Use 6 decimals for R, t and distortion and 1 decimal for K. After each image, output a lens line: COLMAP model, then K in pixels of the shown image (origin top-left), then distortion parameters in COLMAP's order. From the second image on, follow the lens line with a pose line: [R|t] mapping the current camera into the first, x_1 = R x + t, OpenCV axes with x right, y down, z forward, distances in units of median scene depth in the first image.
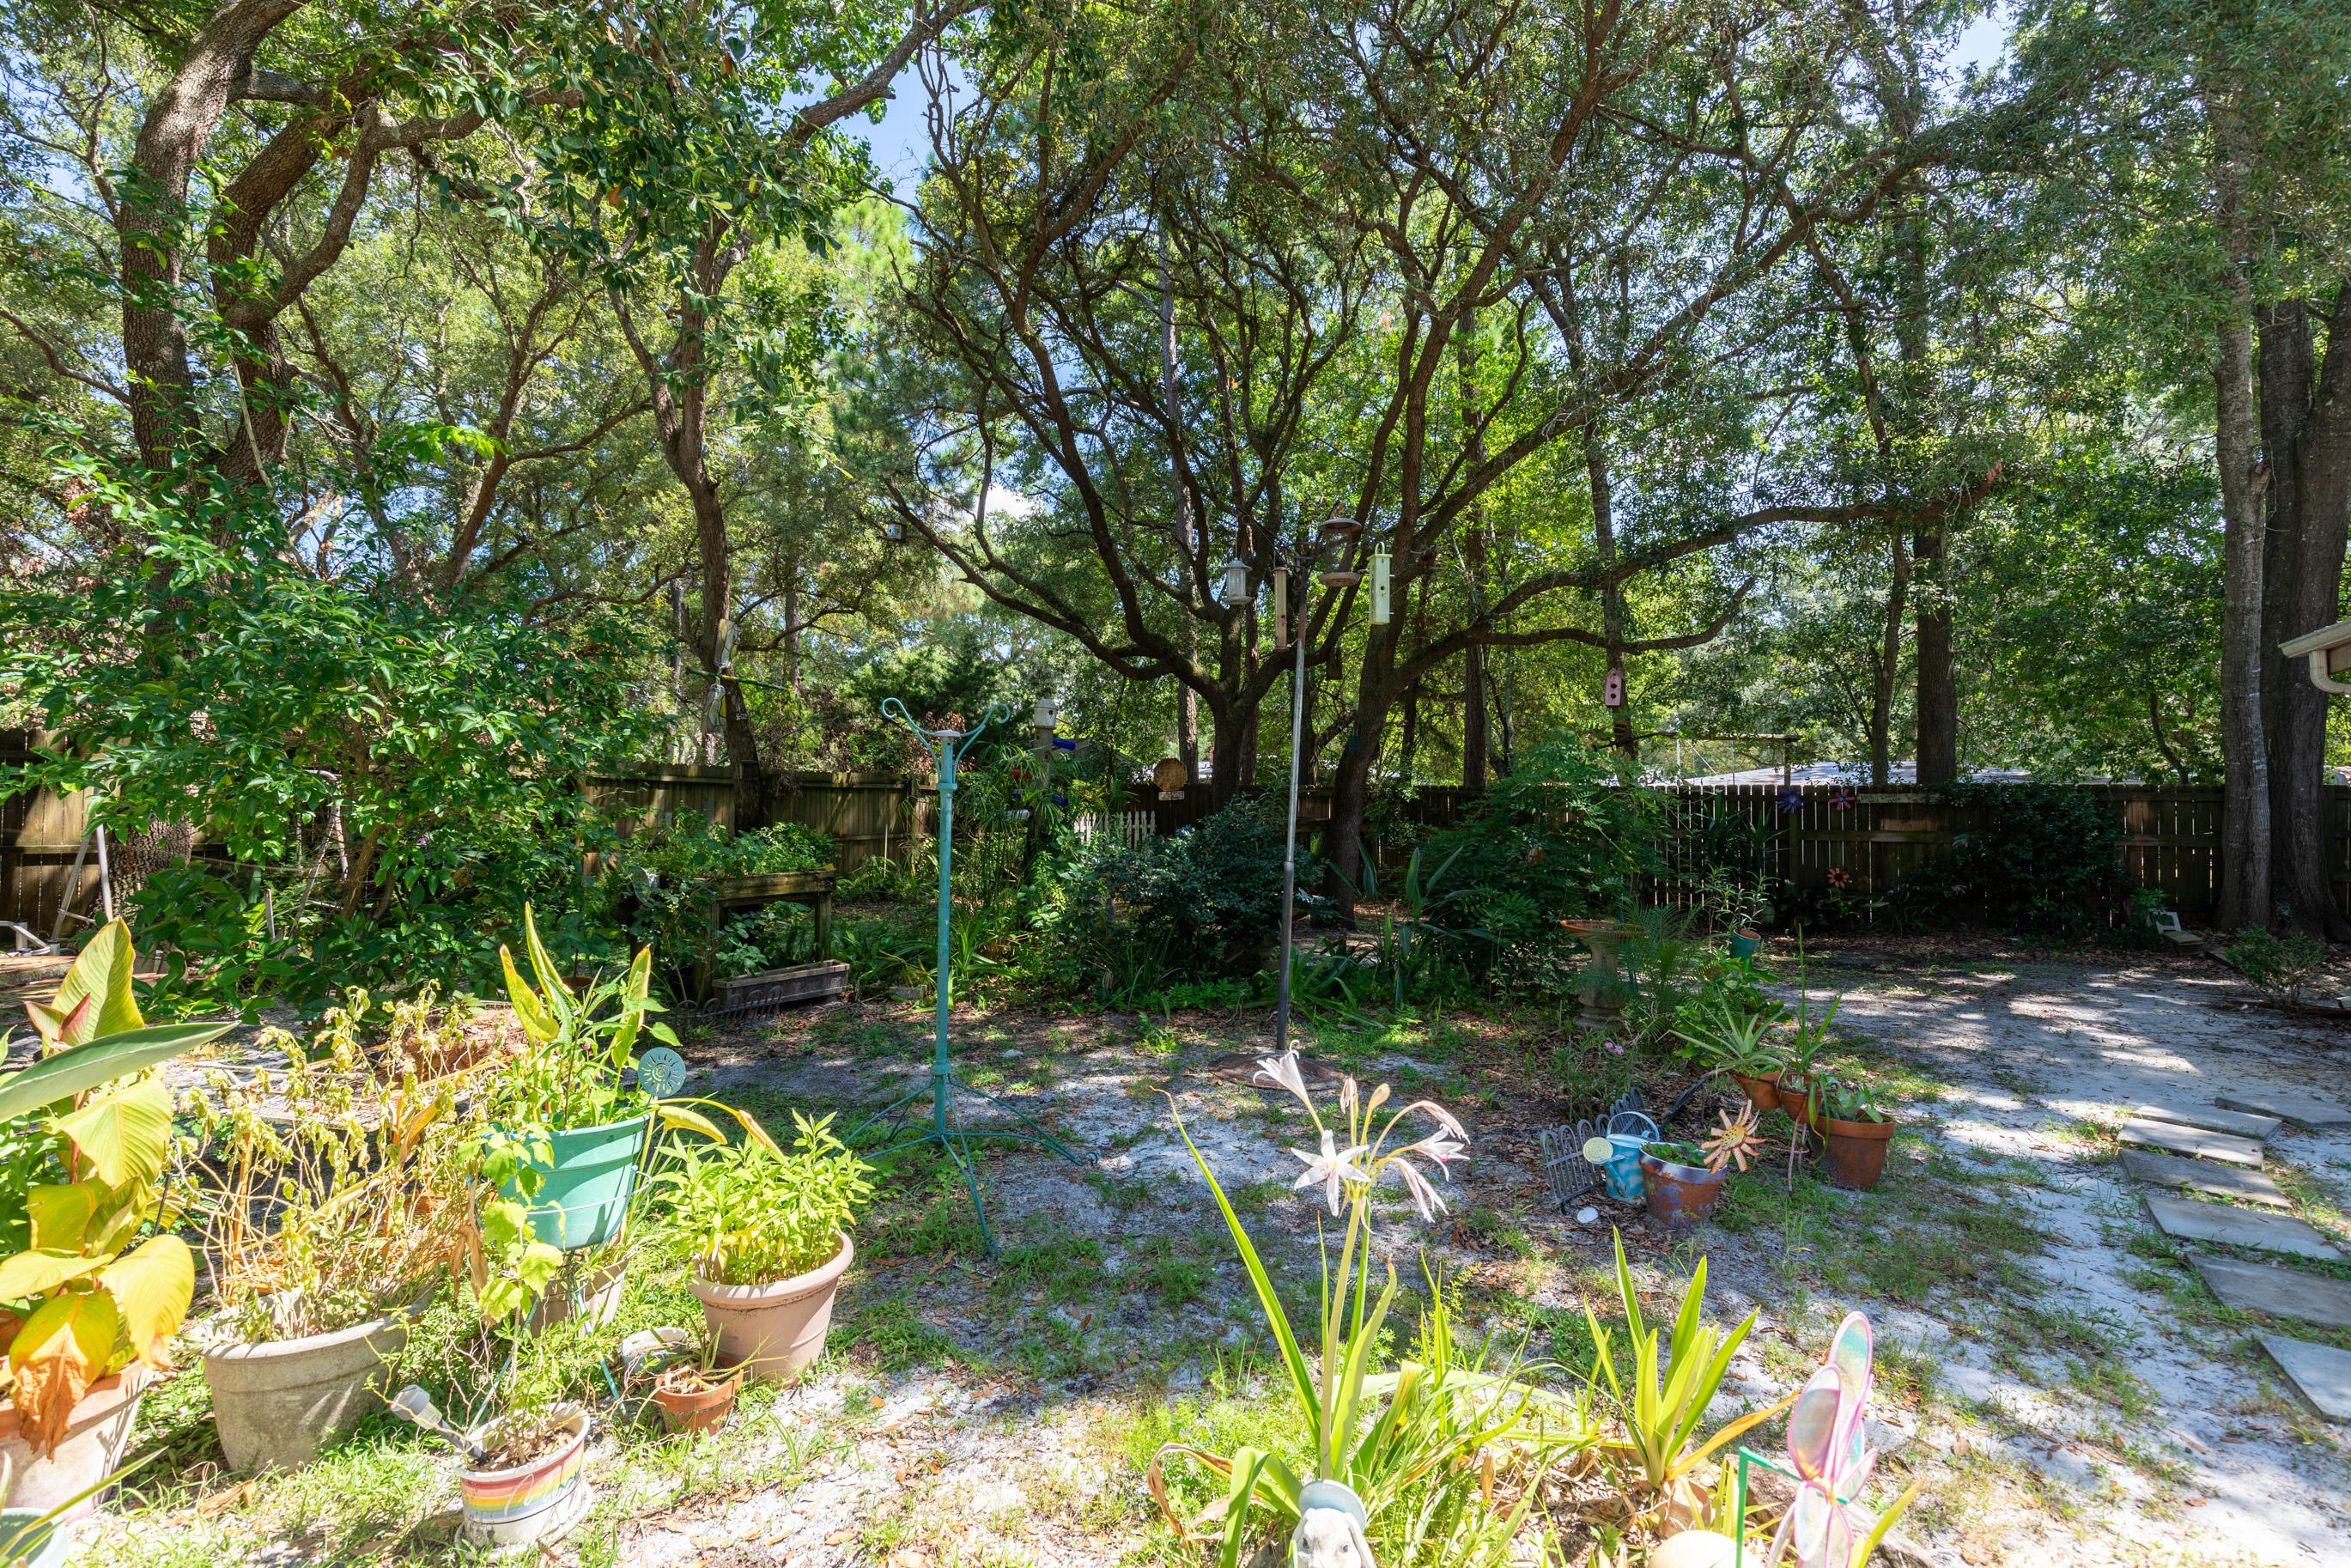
lens RADIAL K [[1069.1, 0, 1173.1], [0, 1069.1, 796.8], [0, 0, 1]] dist [0.001876, 0.000149]
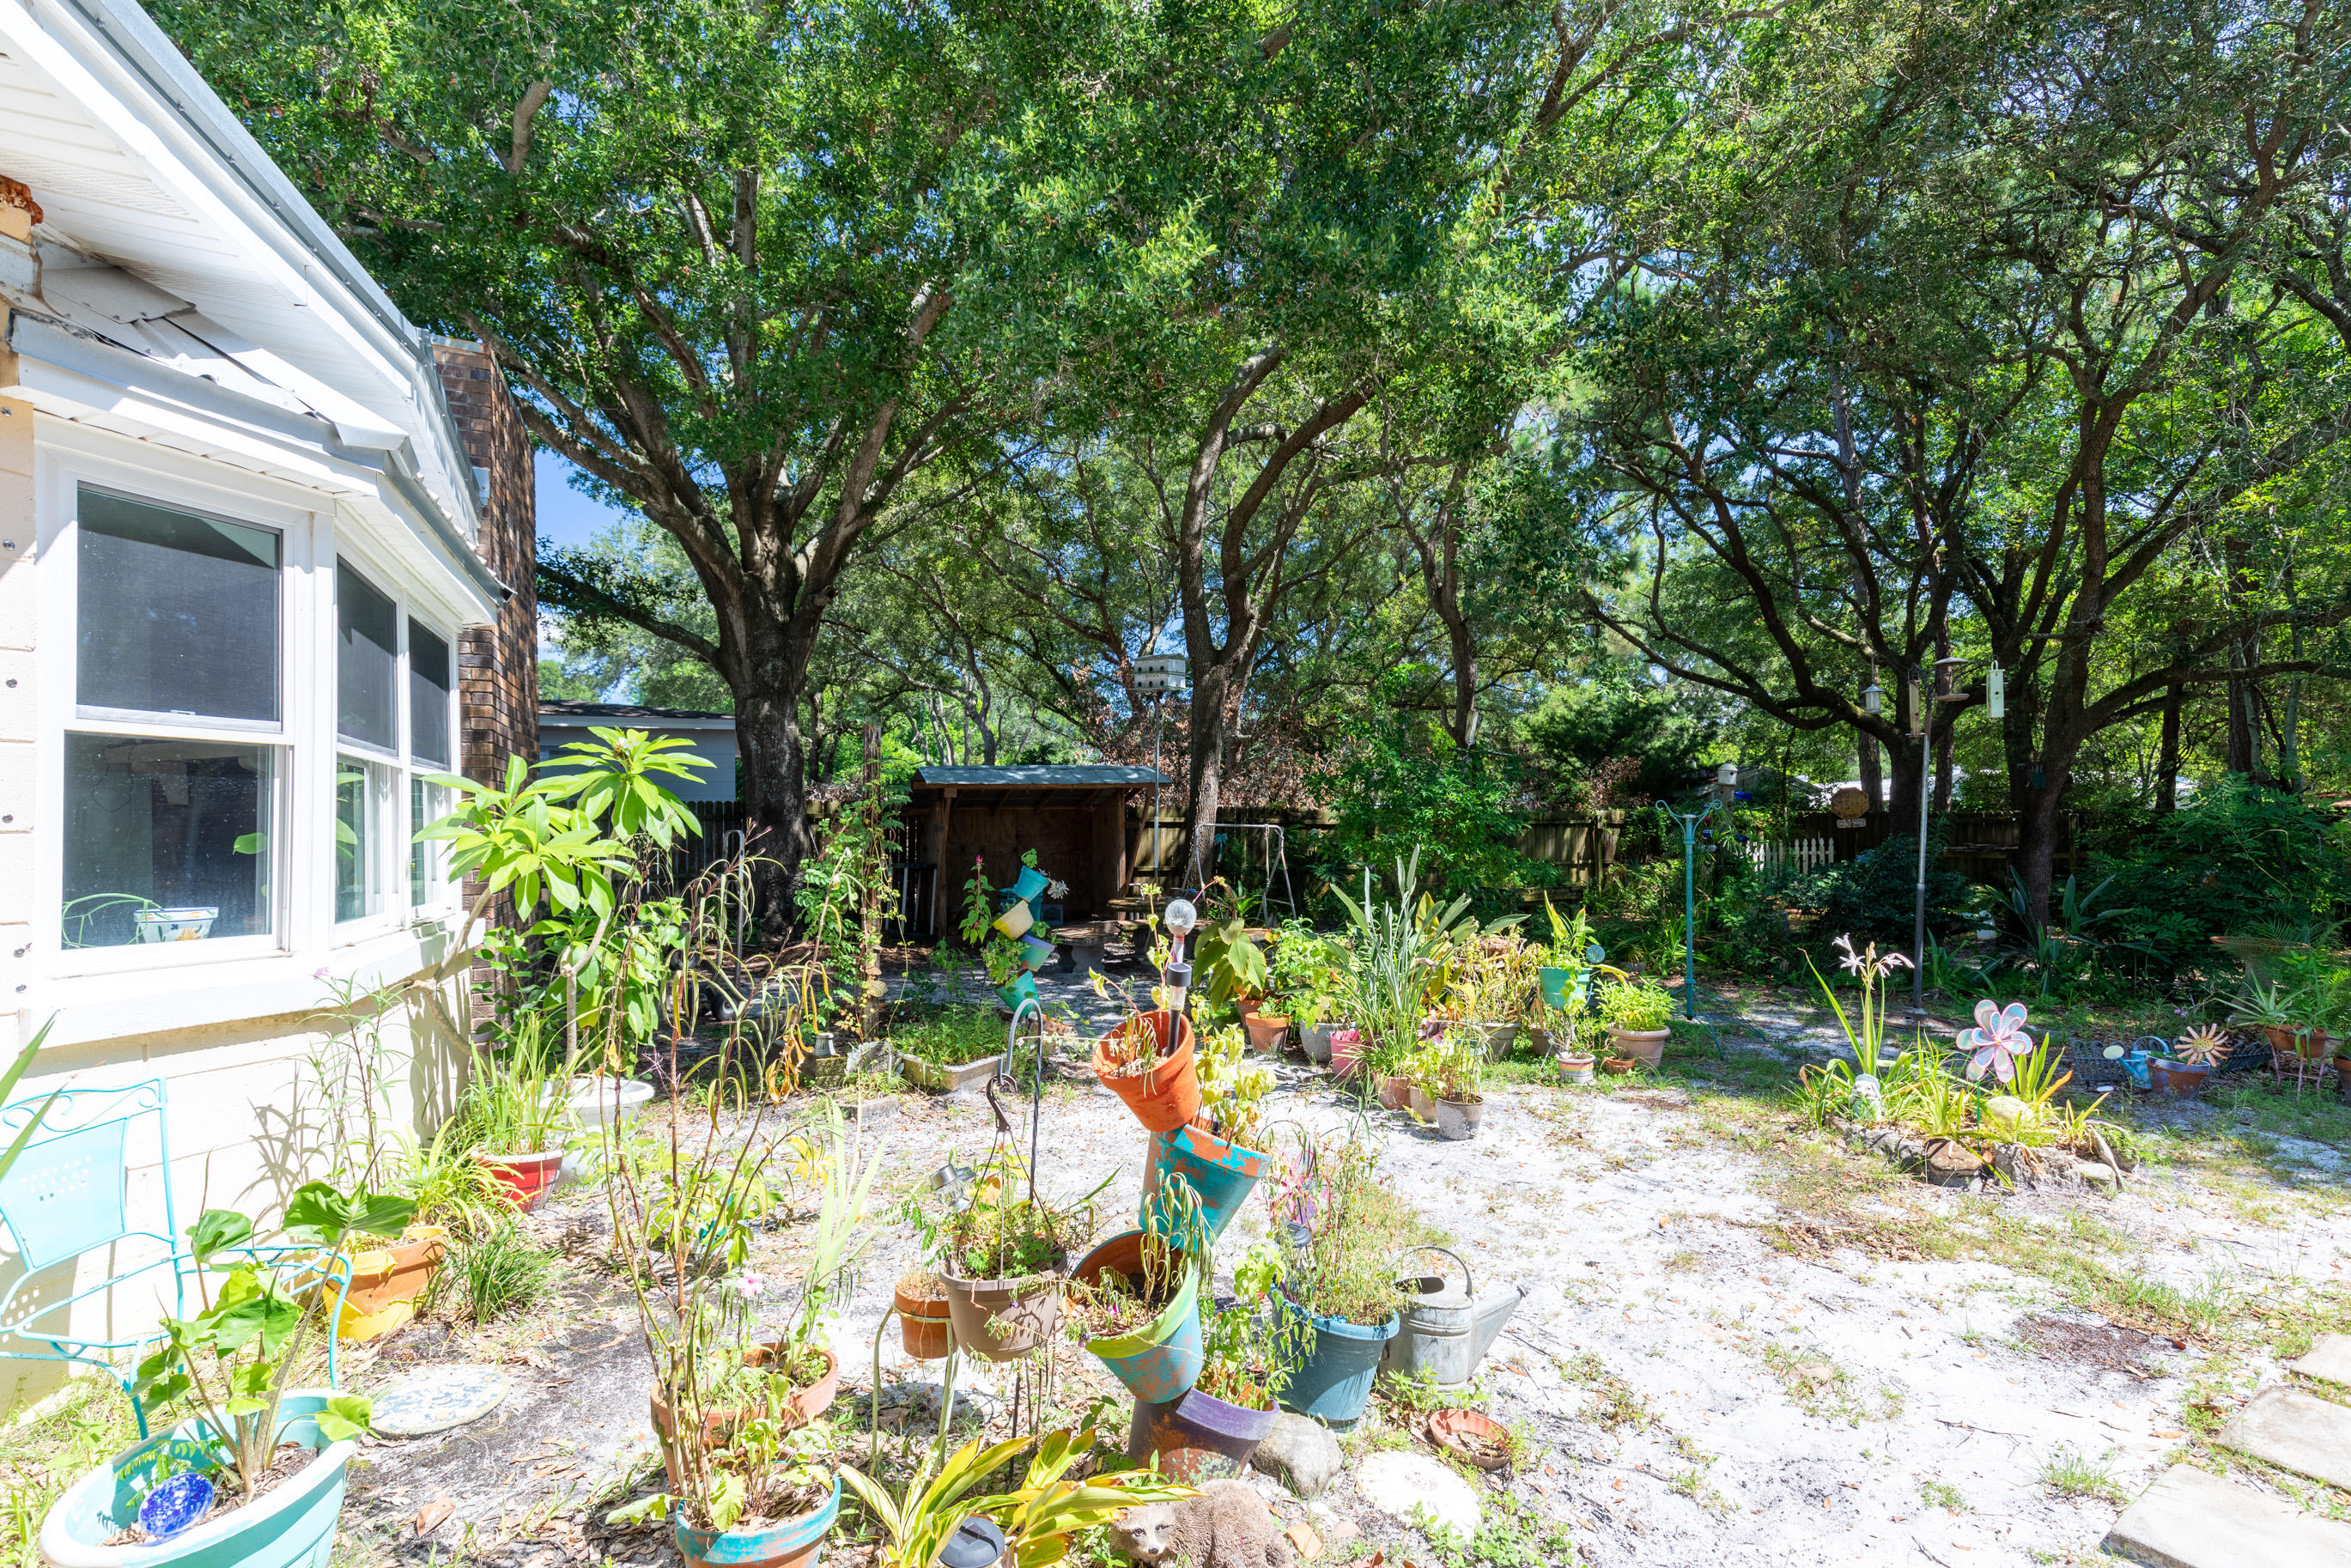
lens RADIAL K [[1069.1, 0, 1173.1], [0, 1069.1, 796.8], [0, 0, 1]] dist [0.001876, 0.000149]
pose [[0.836974, -0.026602, -0.546595, 0.023802], [0.015578, 0.999571, -0.024794, -0.016985], [0.547020, 0.012237, 0.837030, -0.357544]]
